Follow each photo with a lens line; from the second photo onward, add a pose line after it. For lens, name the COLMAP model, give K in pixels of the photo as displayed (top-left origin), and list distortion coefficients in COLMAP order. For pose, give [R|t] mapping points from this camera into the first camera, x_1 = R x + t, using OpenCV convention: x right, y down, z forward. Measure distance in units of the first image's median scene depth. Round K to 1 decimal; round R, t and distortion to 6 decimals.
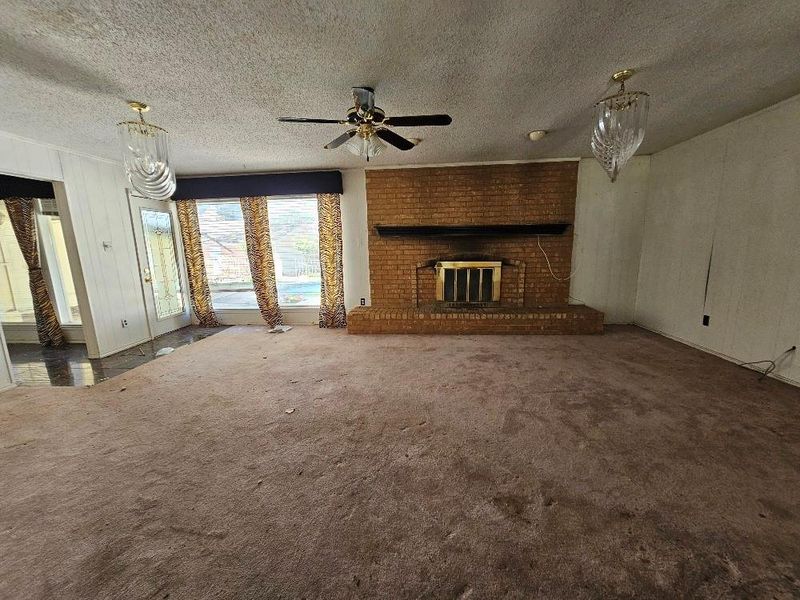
lens RADIAL K [[326.2, 0, 397.1], [0, 326.2, 301.5], [0, 0, 1]] dist [0.016776, -0.000610]
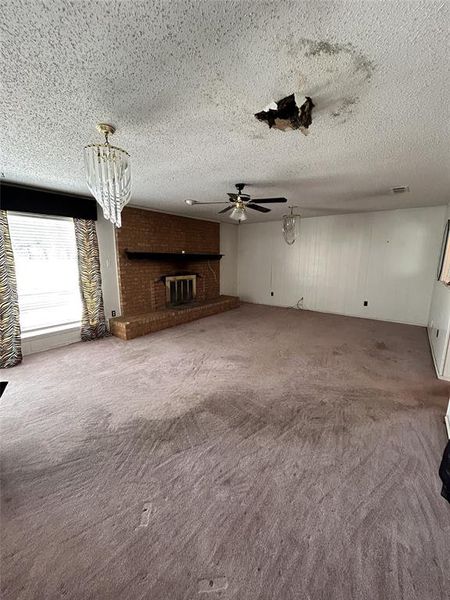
lens RADIAL K [[244.7, 0, 221.6], [0, 244.7, 301.3], [0, 0, 1]] dist [0.016776, -0.000610]
pose [[0.534573, -0.129645, 0.835119, -0.684317], [0.140380, 0.988058, 0.063528, -0.048465], [-0.833382, 0.083273, 0.546389, 0.198740]]
